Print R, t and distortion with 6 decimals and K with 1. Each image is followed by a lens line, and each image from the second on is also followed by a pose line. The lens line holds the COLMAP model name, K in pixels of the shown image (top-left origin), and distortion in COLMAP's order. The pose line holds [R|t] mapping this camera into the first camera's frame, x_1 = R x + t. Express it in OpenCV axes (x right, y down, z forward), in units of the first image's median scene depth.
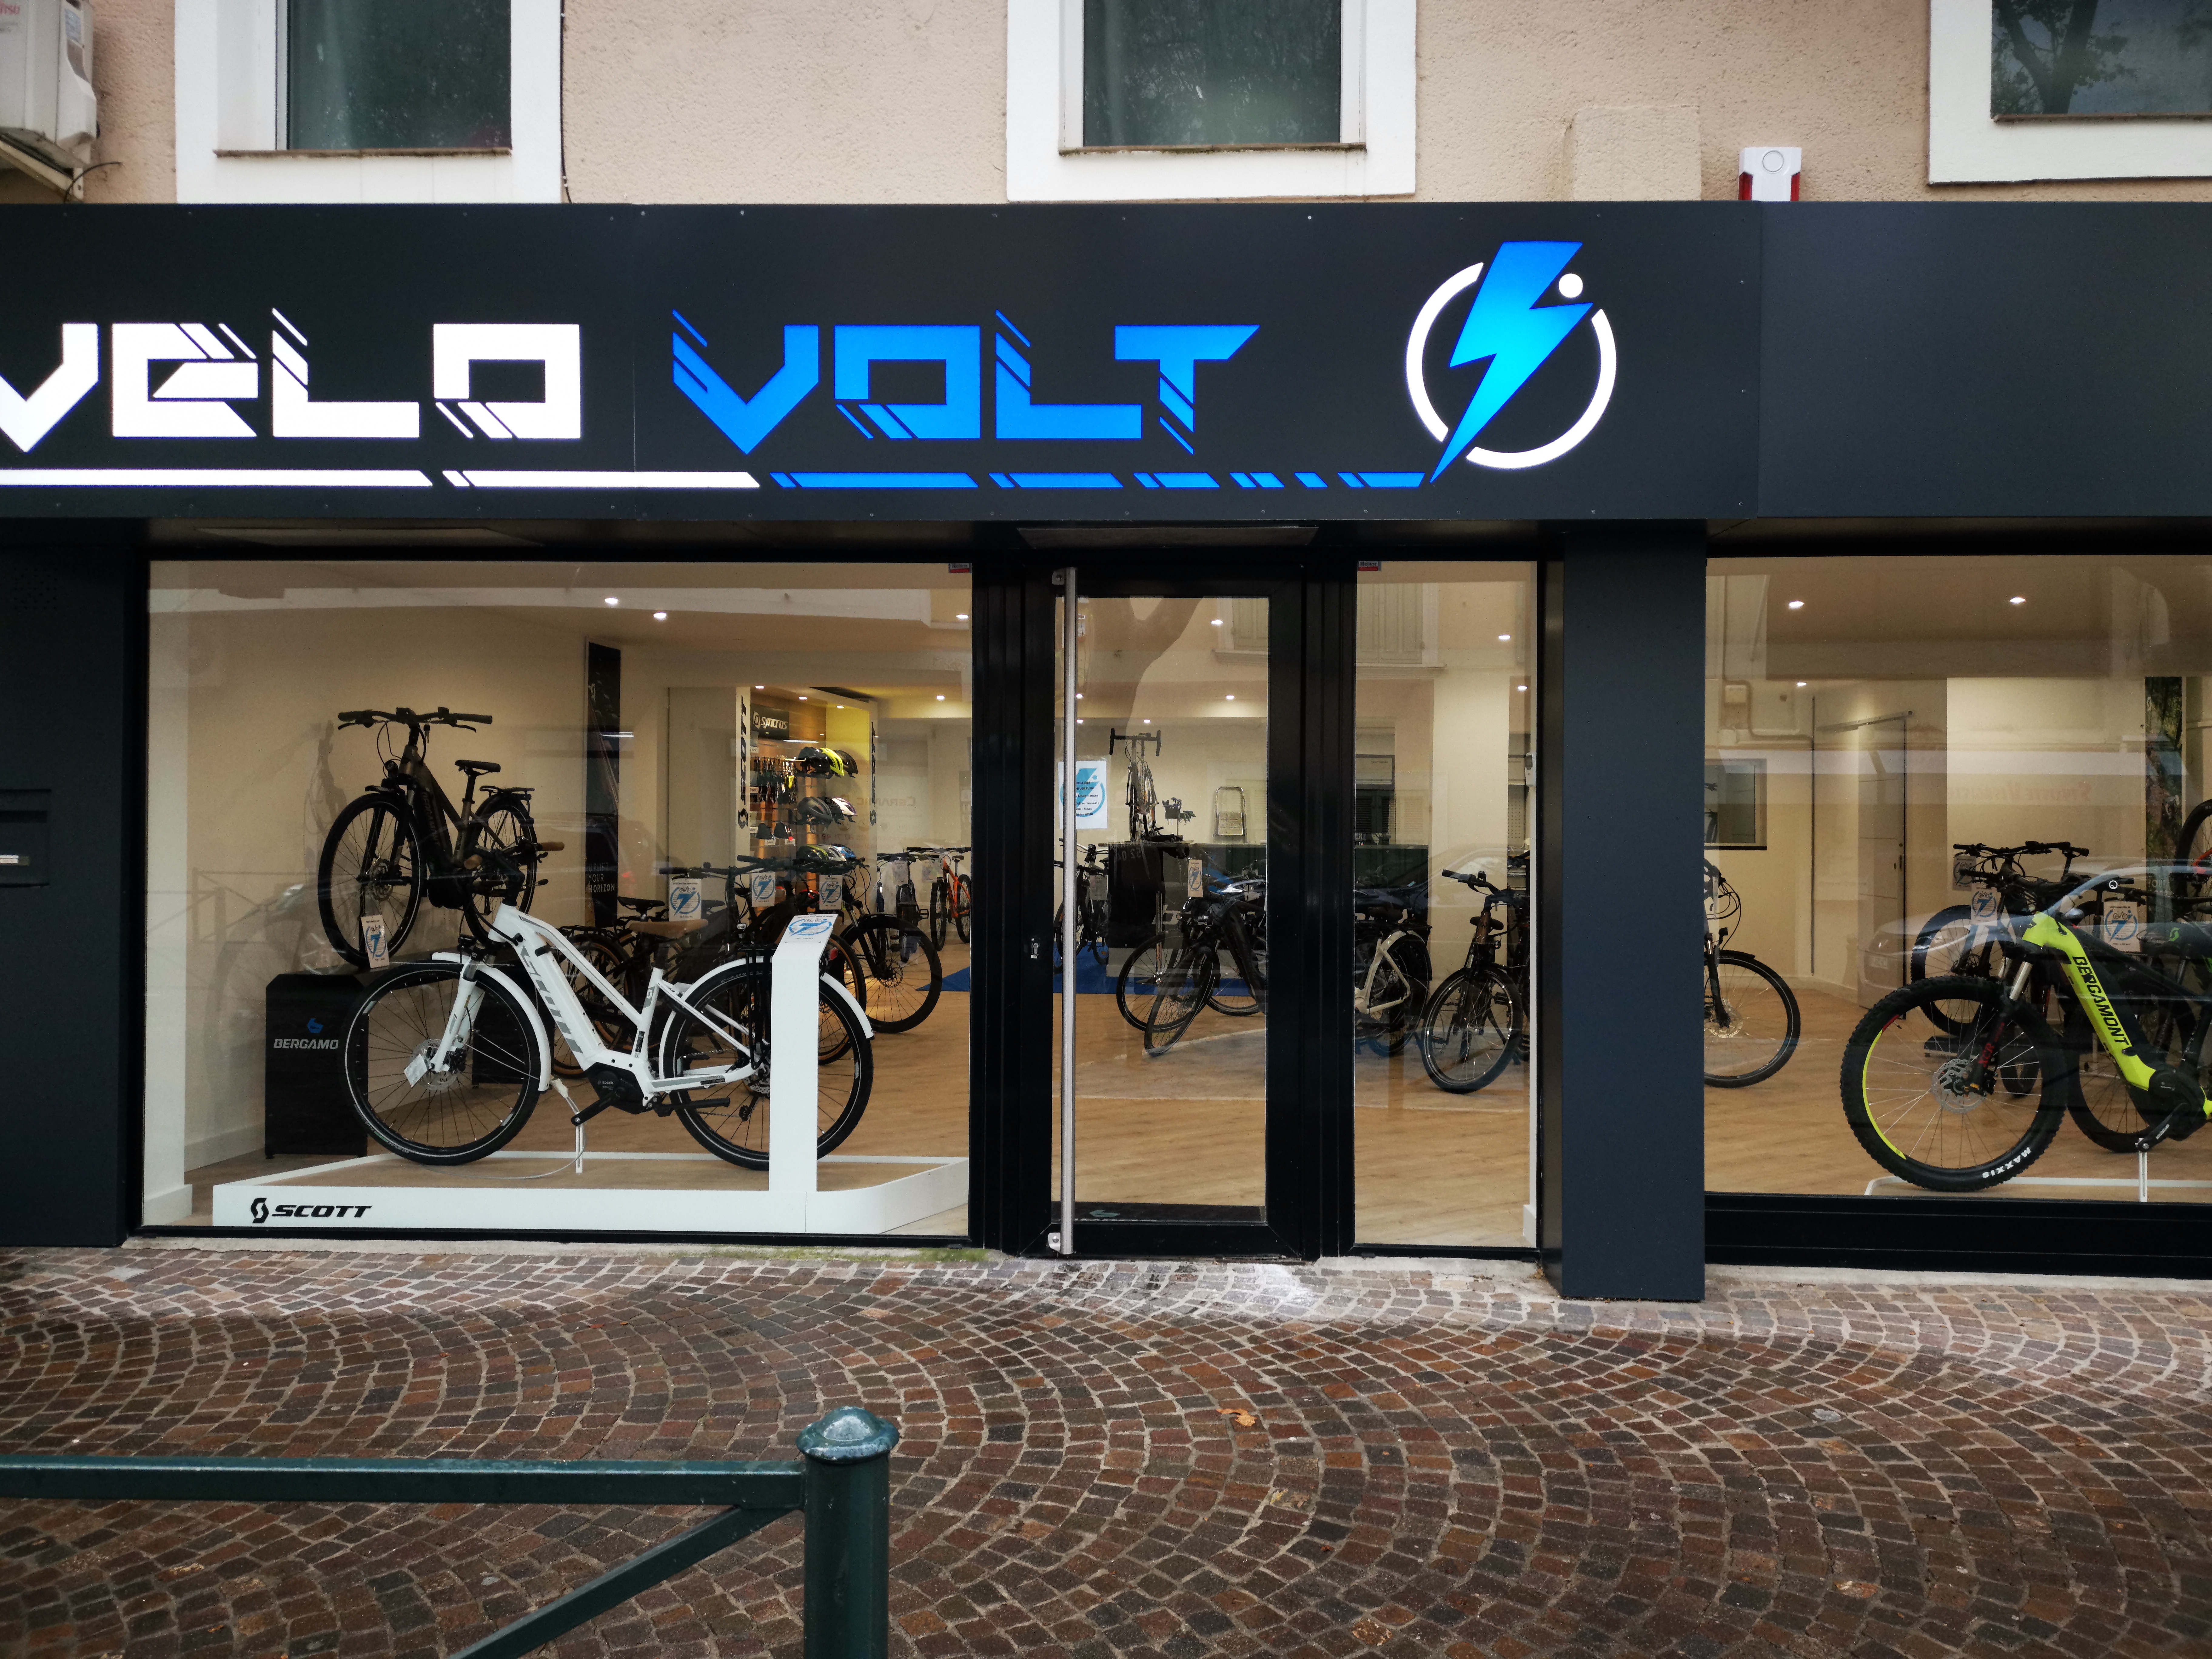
lens RADIAL K [[1674.4, 0, 1133.3], [0, 1674.4, 805.8], [0, 0, 1]] dist [0.053655, -0.028331]
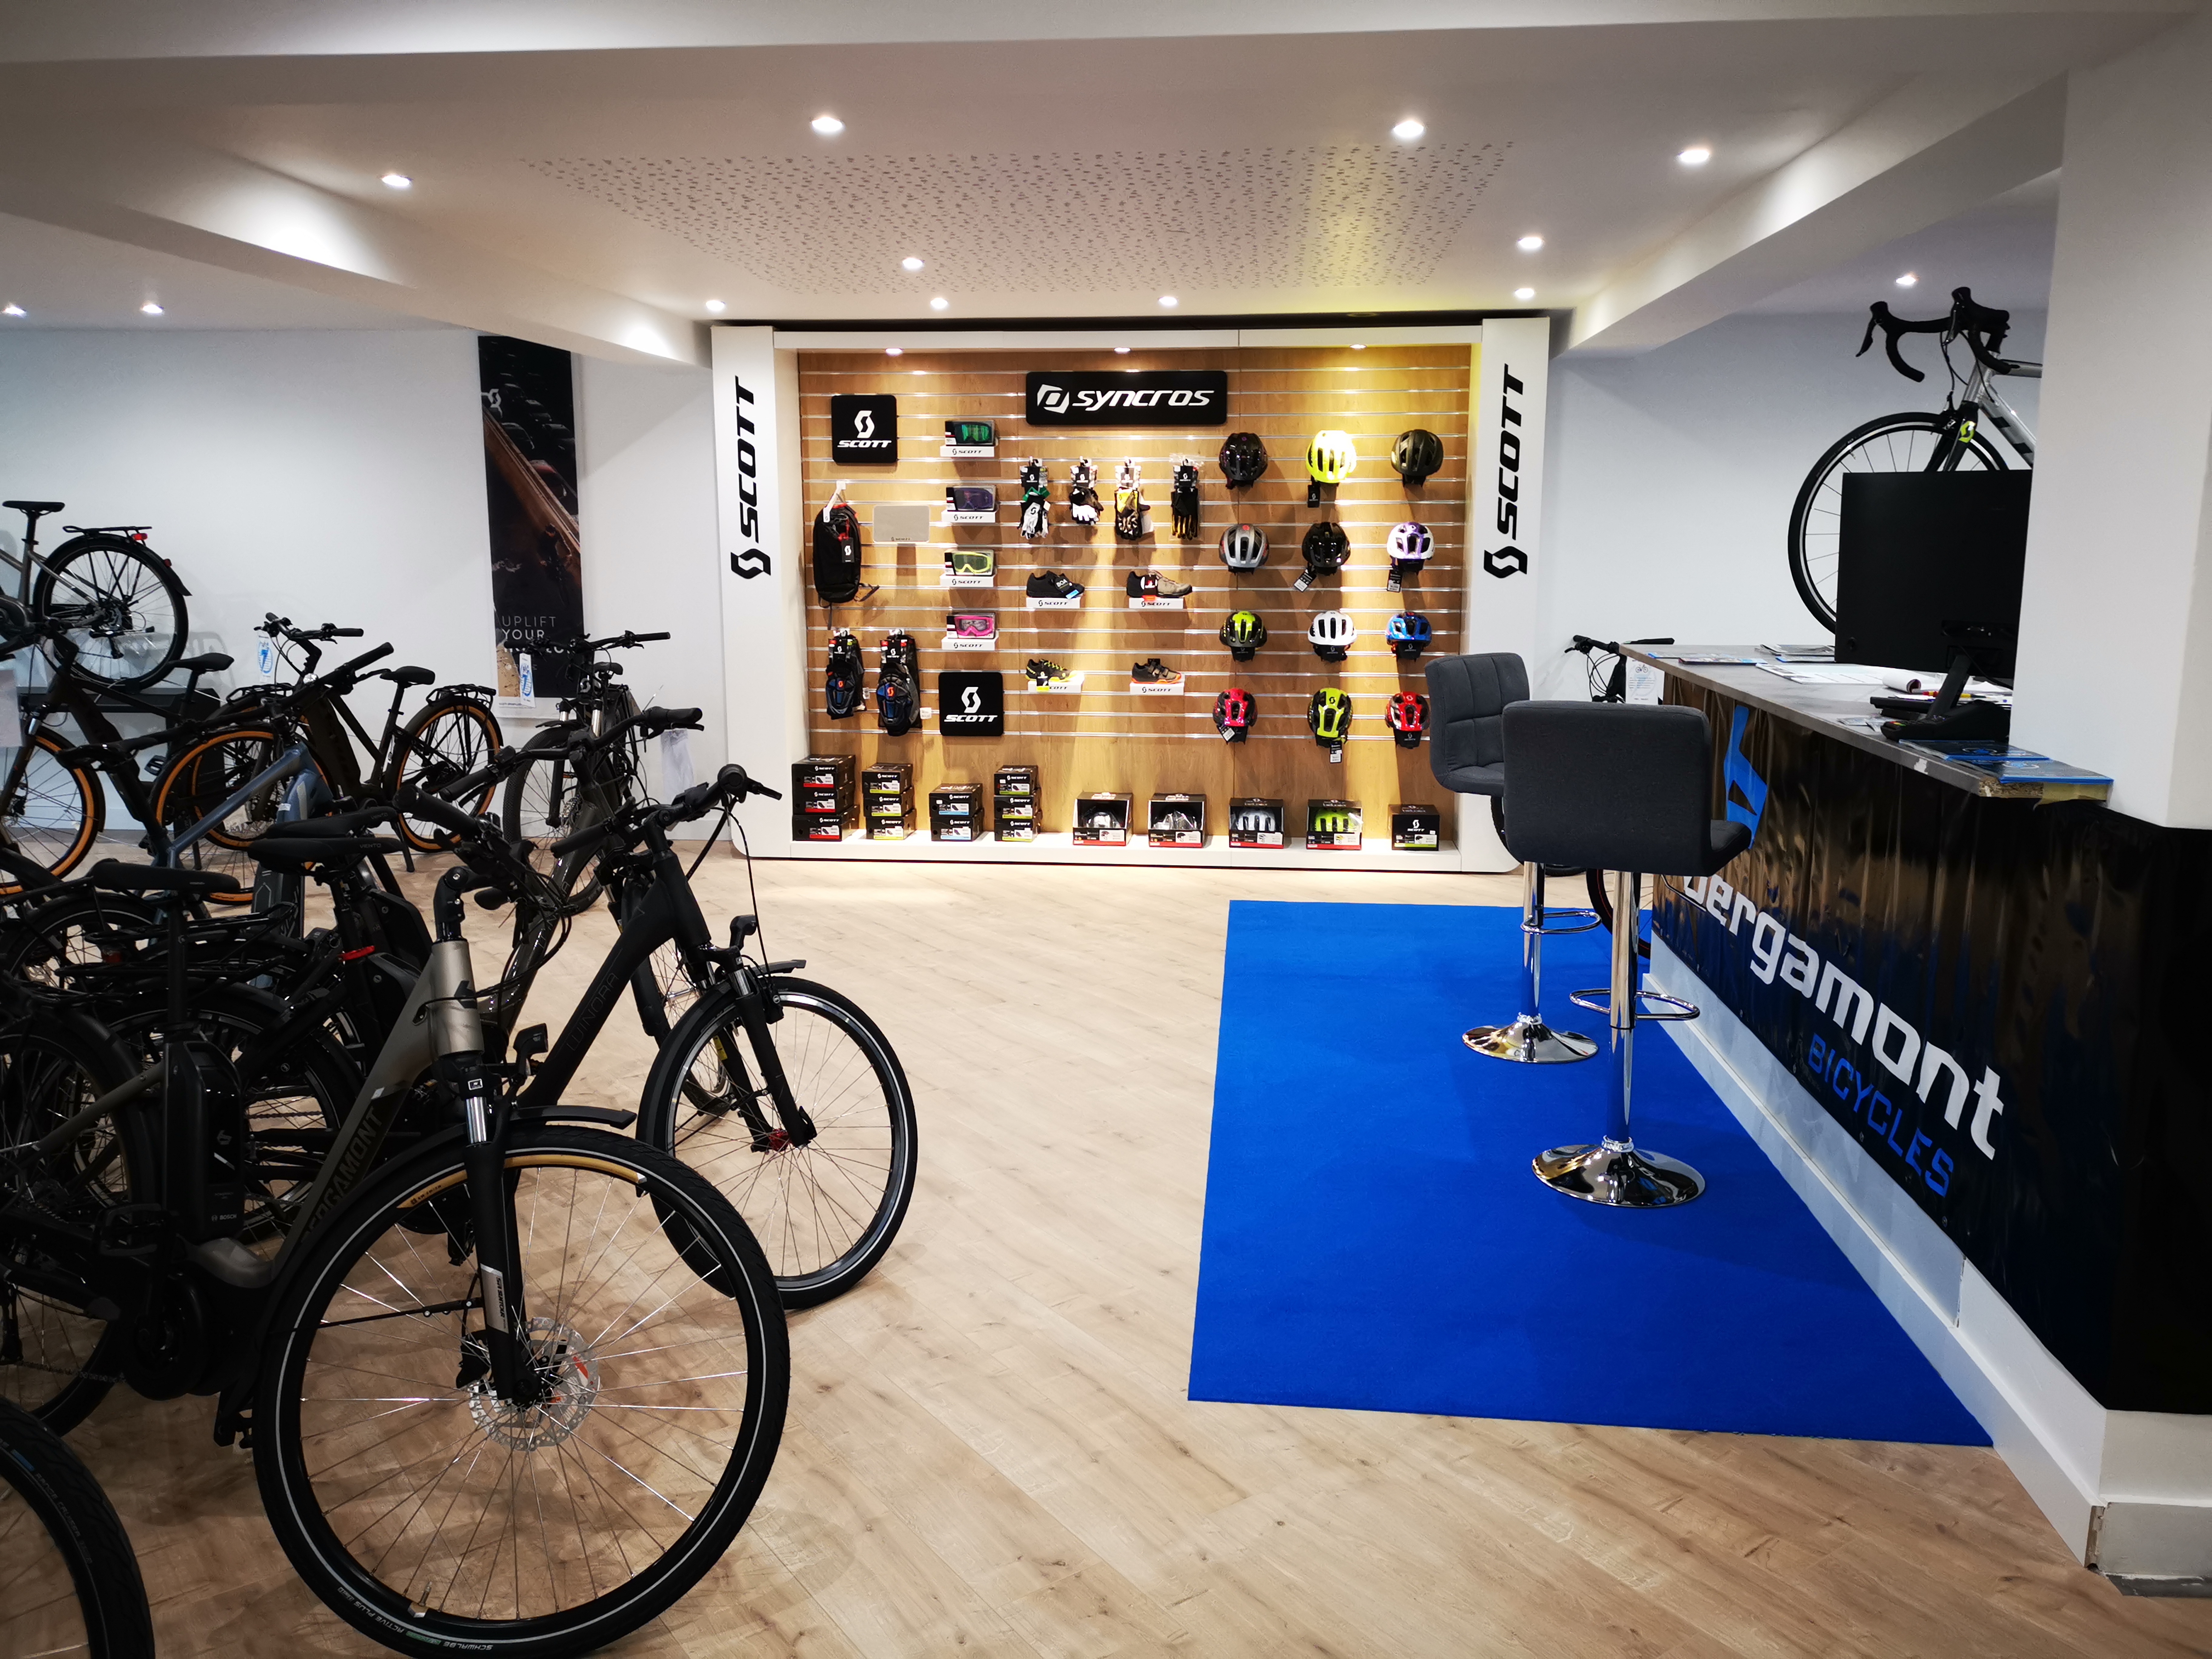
lens RADIAL K [[1678.2, 0, 1099.3], [0, 1678.2, 806.9], [0, 0, 1]] dist [0.066797, -0.072603]
pose [[0.013988, 0.160205, -0.986985, 0.965475], [0.007631, 0.987035, 0.160322, -0.006984], [0.999873, -0.009775, 0.012584, 2.432317]]
